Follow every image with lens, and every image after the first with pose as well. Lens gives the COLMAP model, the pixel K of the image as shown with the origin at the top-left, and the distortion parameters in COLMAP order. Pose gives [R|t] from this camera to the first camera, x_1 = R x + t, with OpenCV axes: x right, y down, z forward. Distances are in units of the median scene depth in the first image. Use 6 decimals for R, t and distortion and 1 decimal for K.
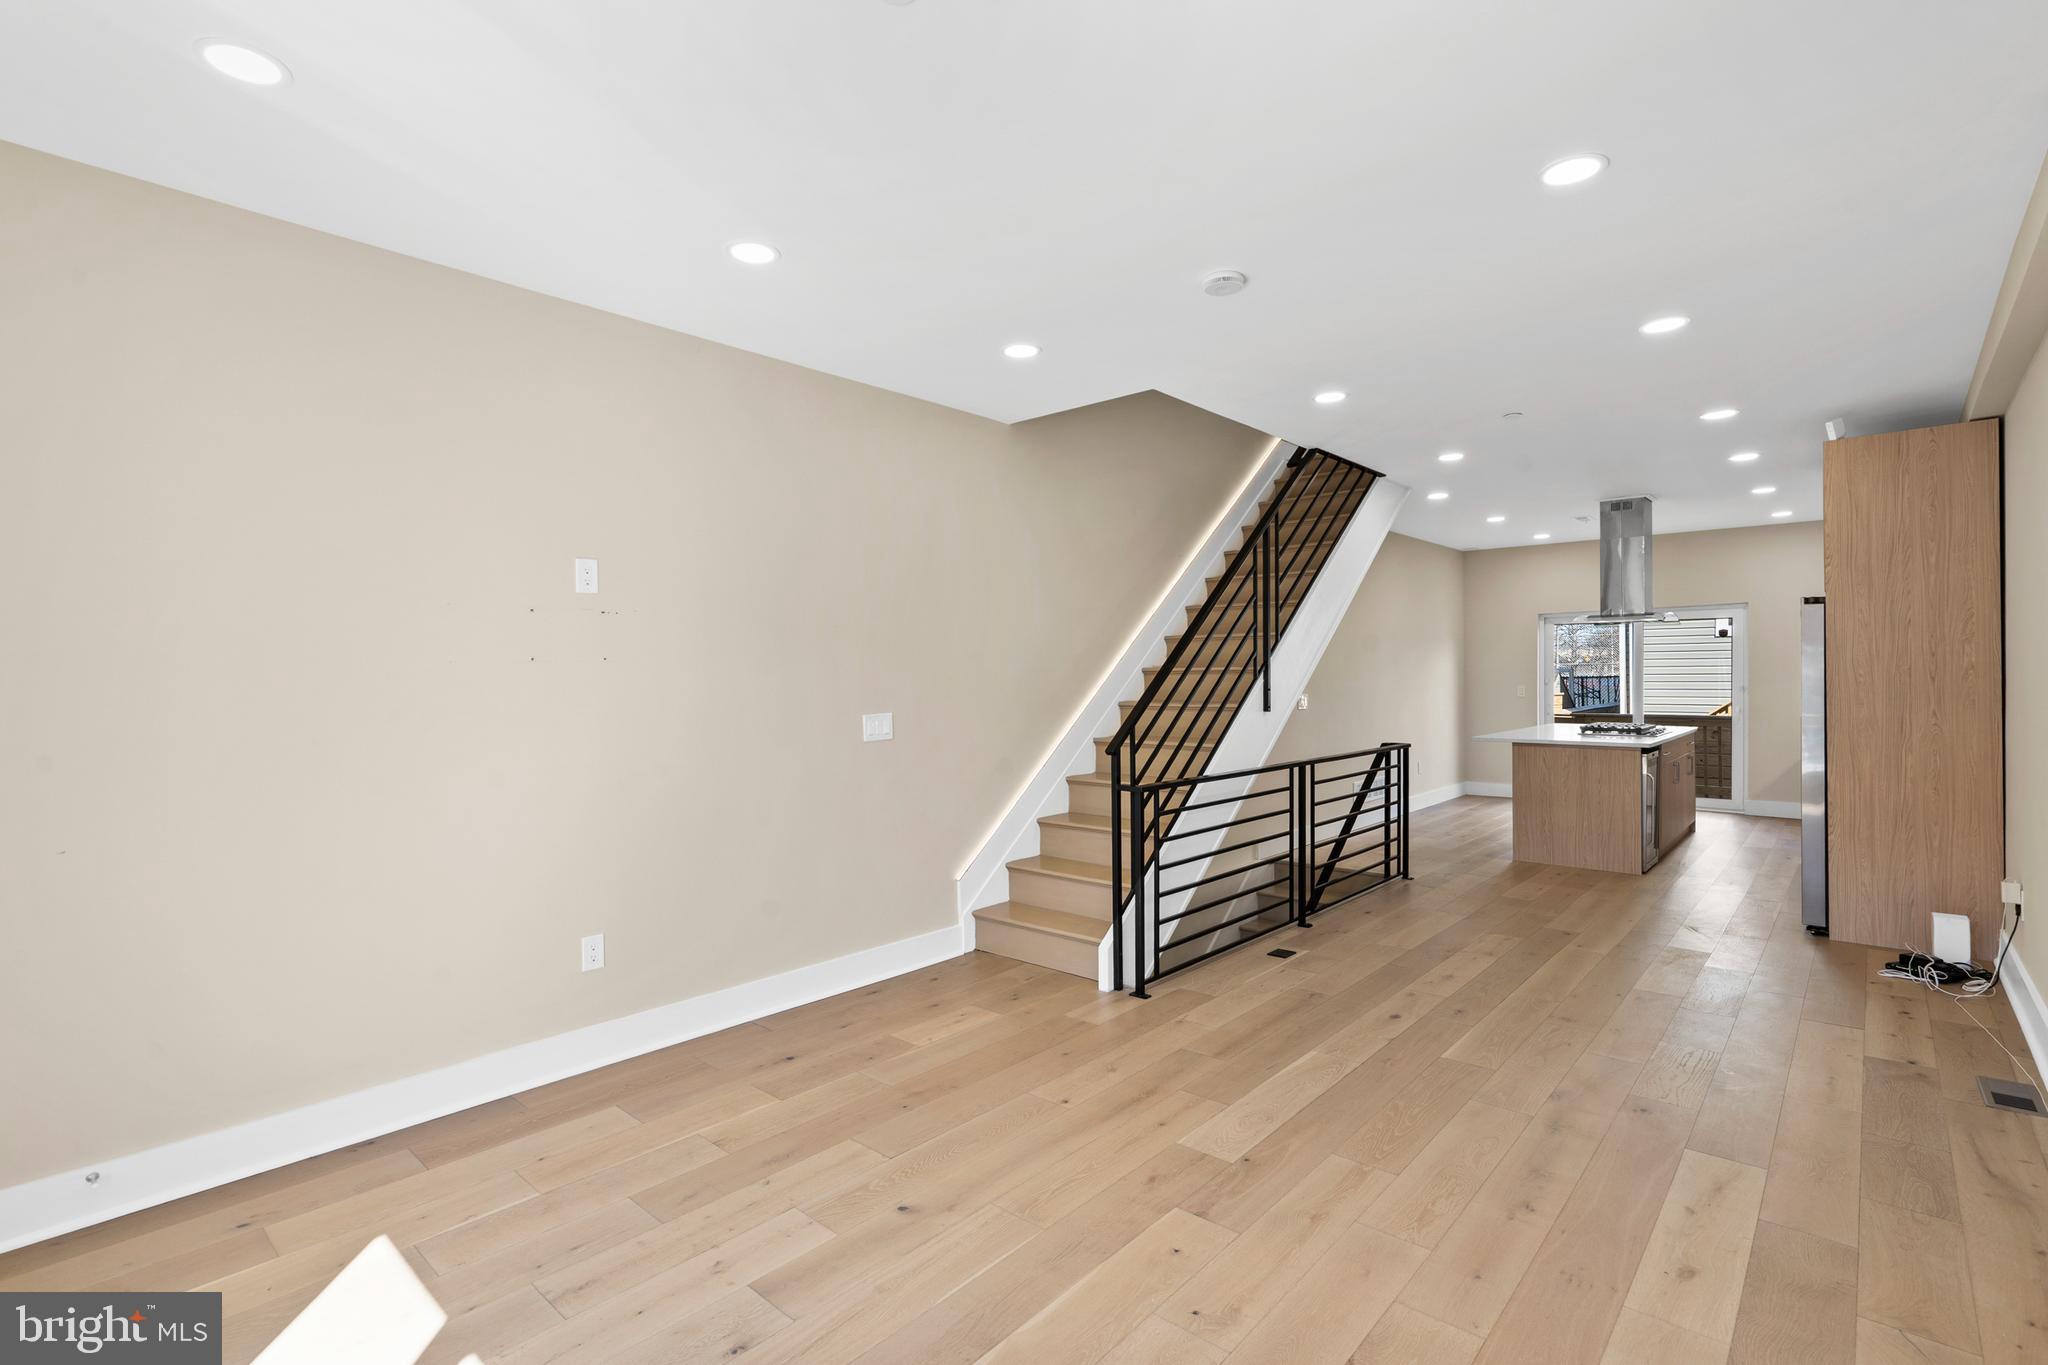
lens RADIAL K [[957.2, 0, 1024.0], [0, 957.2, 682.5], [0, 0, 1]] dist [-0.000935, -0.000125]
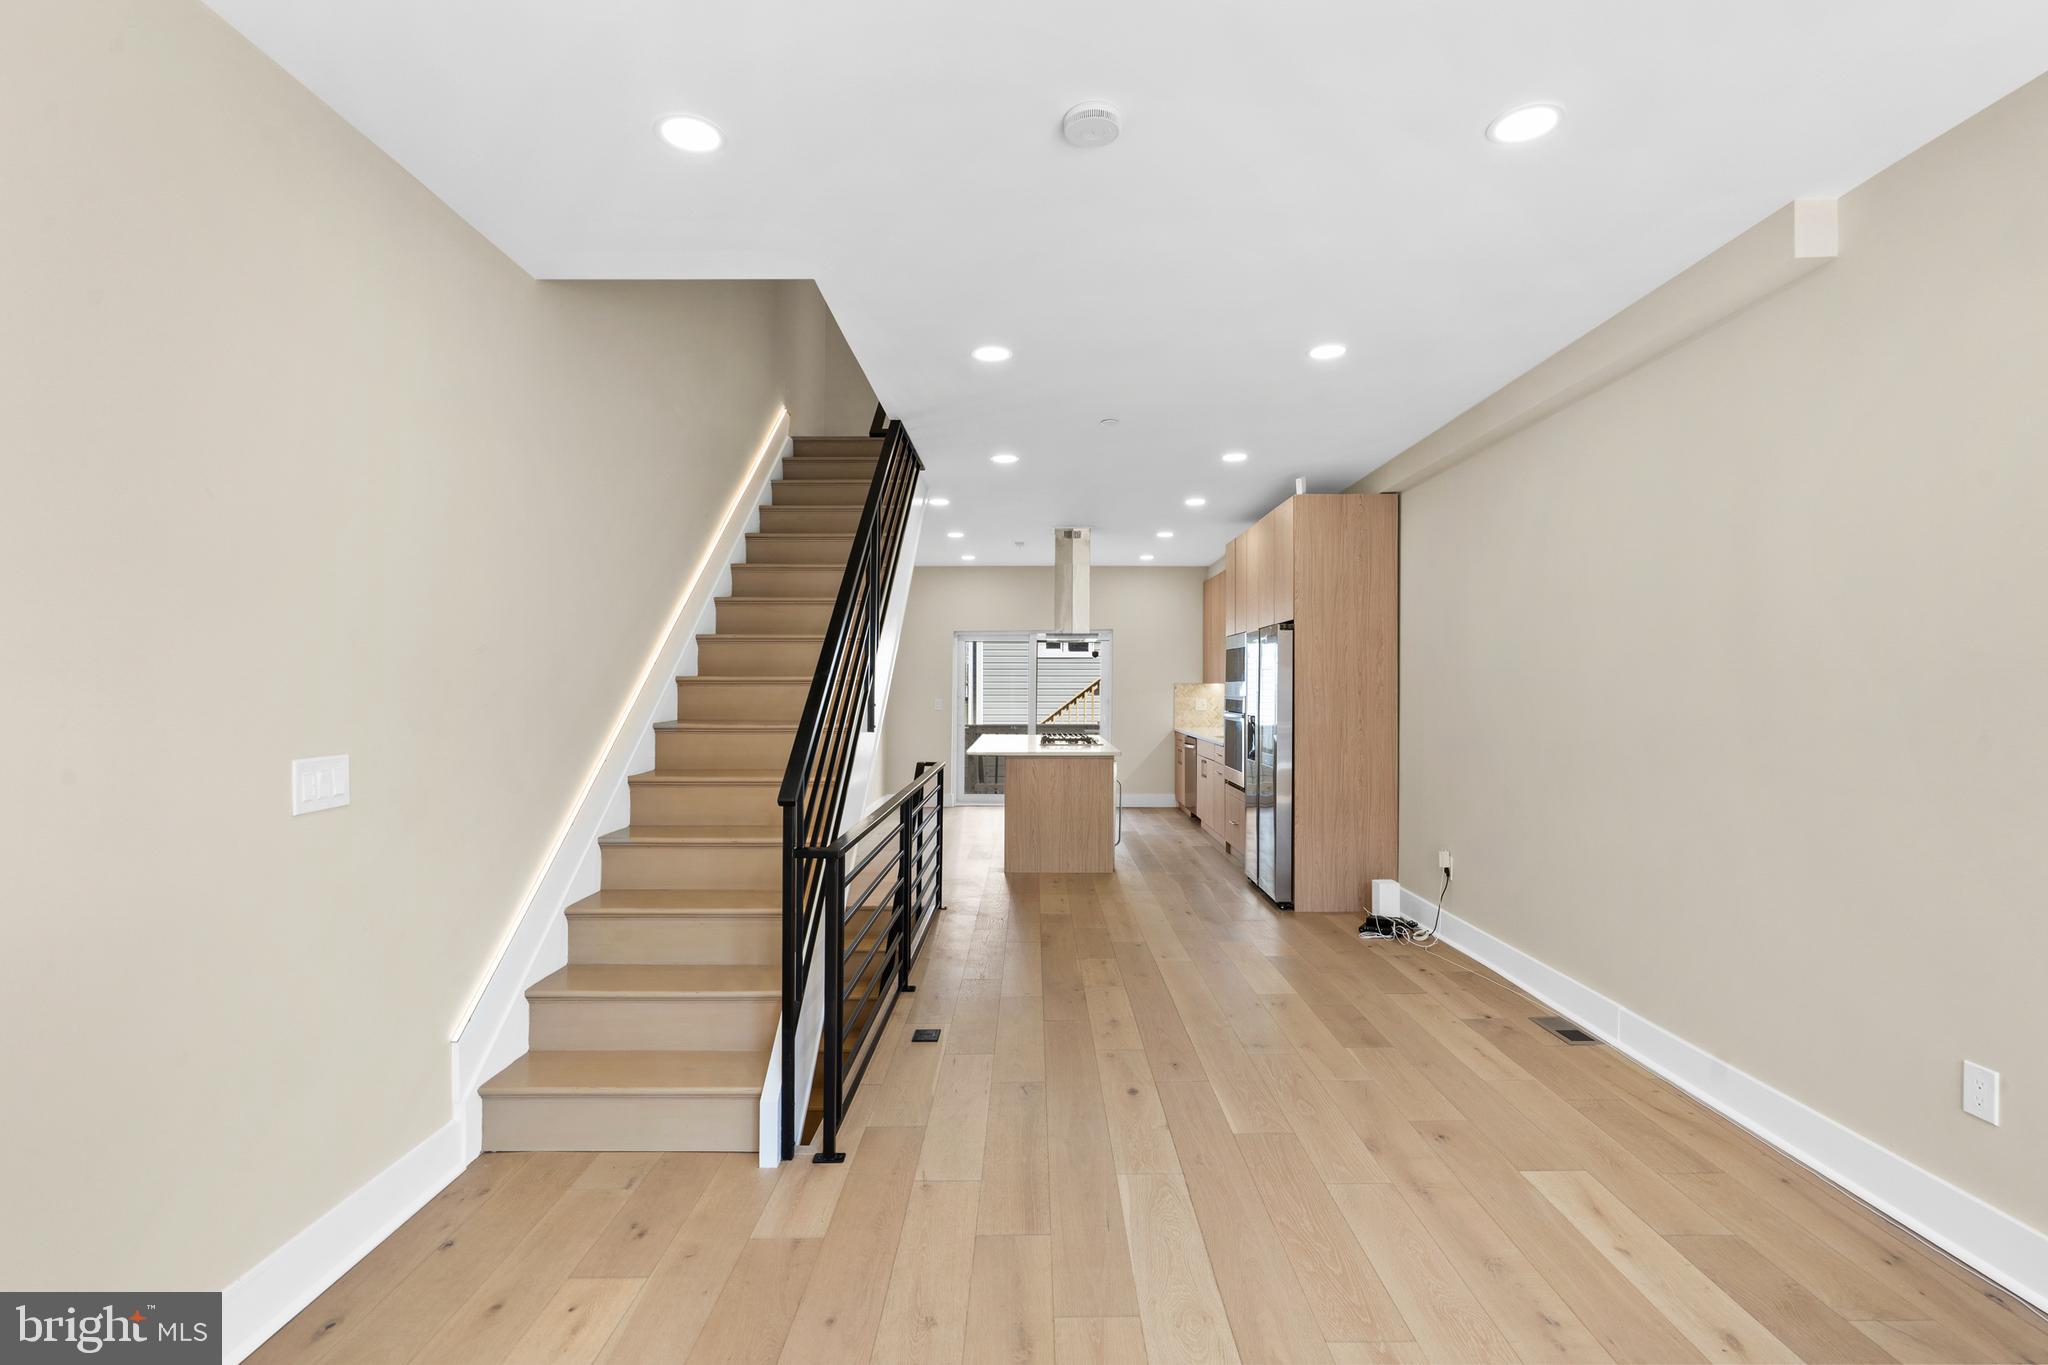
lens RADIAL K [[936.6, 0, 1029.9], [0, 936.6, 684.1], [0, 0, 1]] dist [-0.000829, 0.000471]
pose [[0.745131, 0.009107, 0.666856, -0.240697], [-0.000757, 0.999918, -0.012810, 0.000258], [-0.666918, 0.009041, 0.745076, 0.453256]]
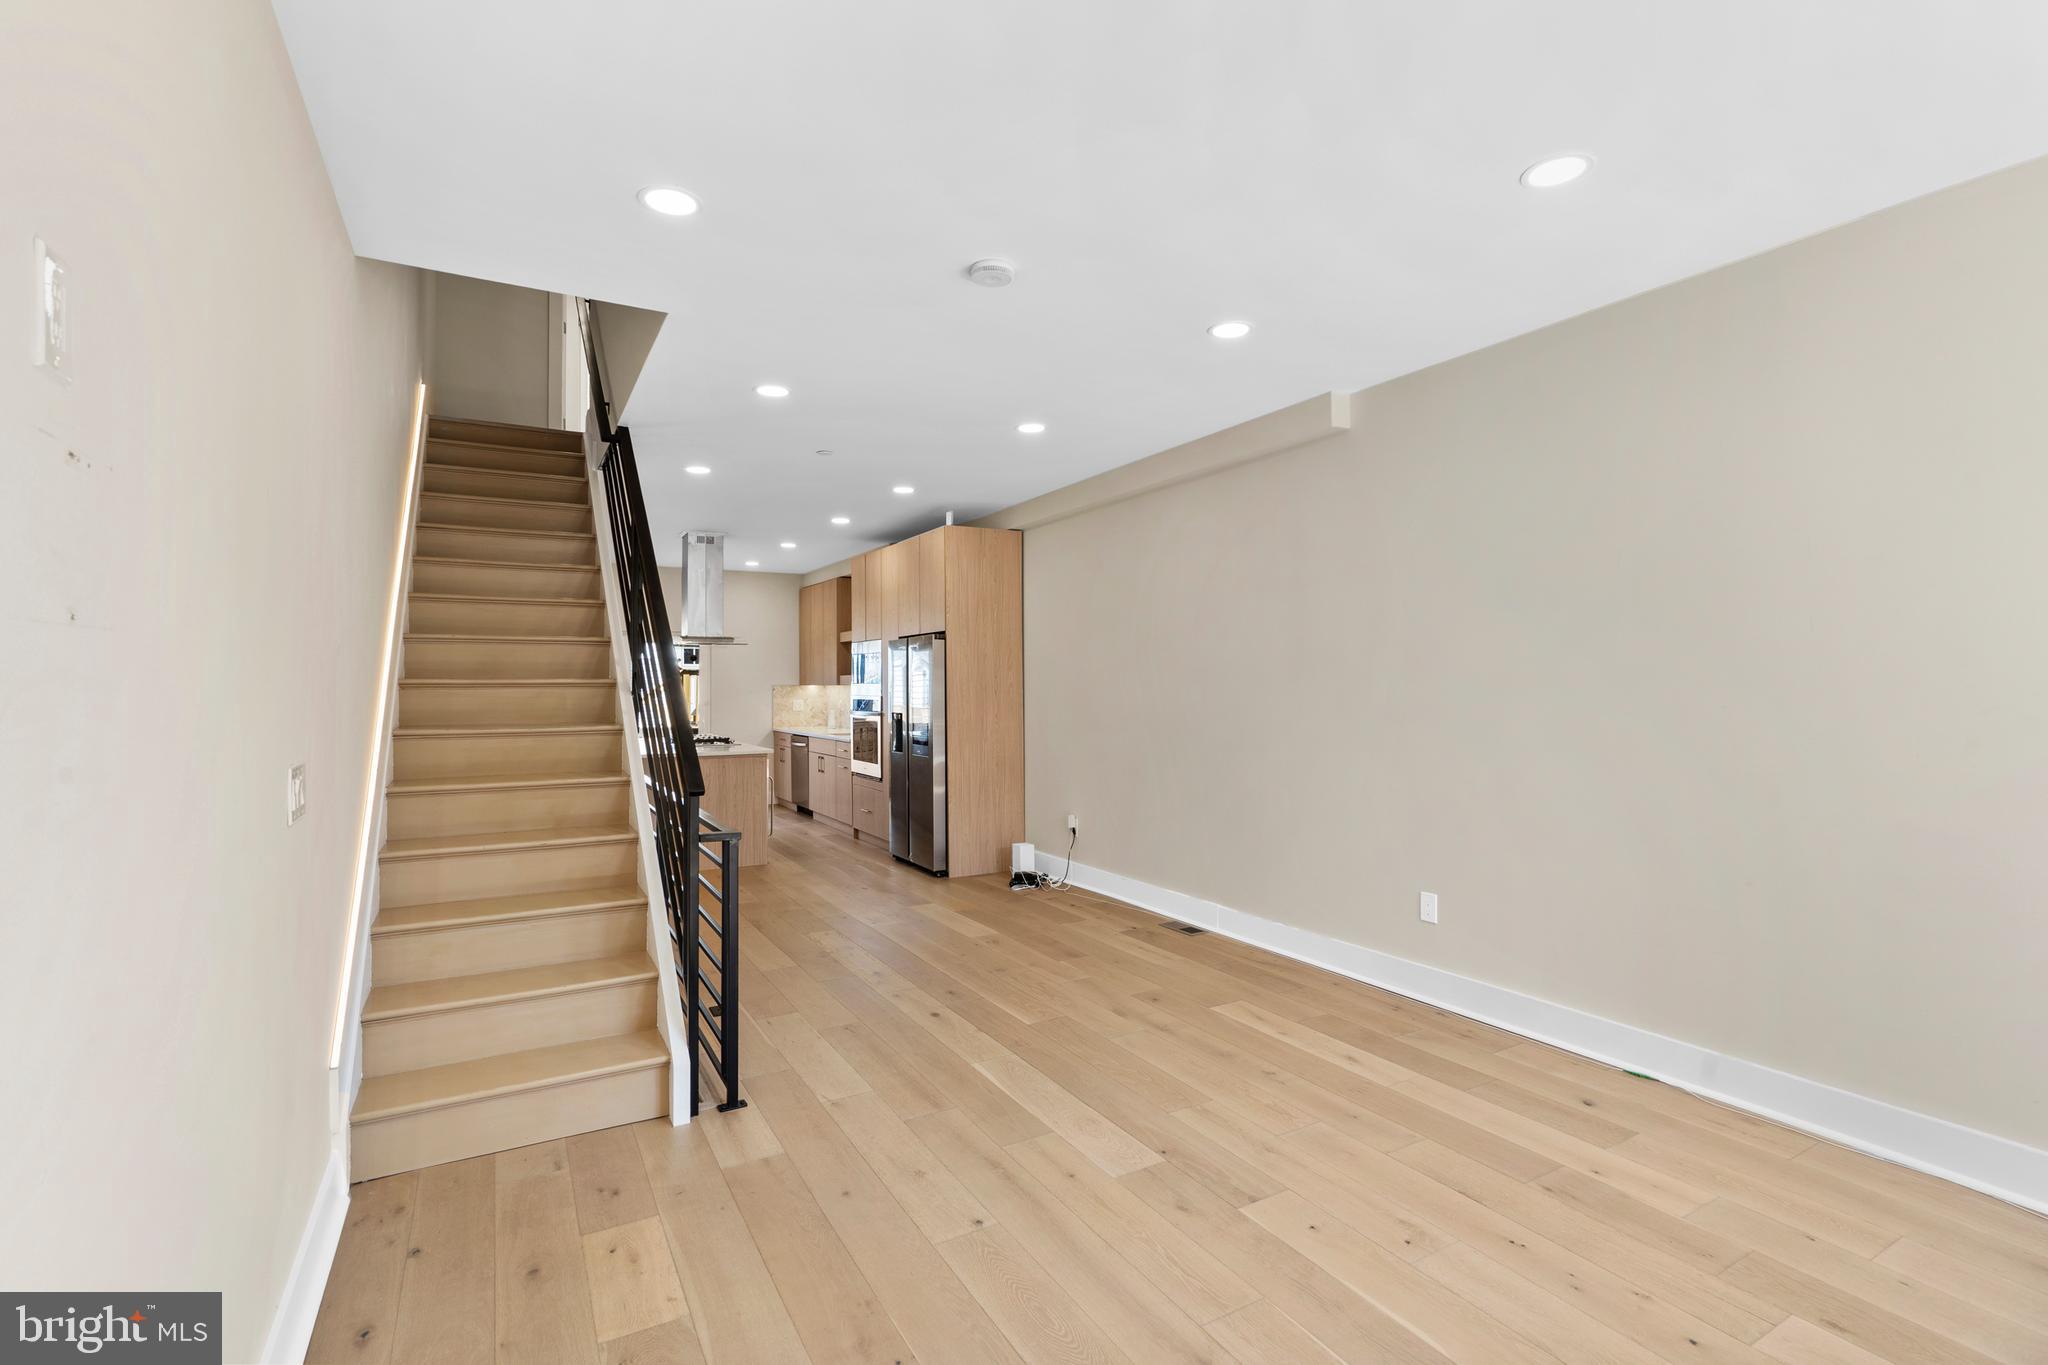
lens RADIAL K [[939.7, 0, 1024.0], [0, 939.7, 682.5], [0, 0, 1]] dist [0.000020, 0.000529]
pose [[0.311995, 0.011383, 0.950016, -0.577543], [0.007528, 0.999867, -0.014452, 0.001639], [-0.950054, 0.011660, 0.311868, 0.598448]]
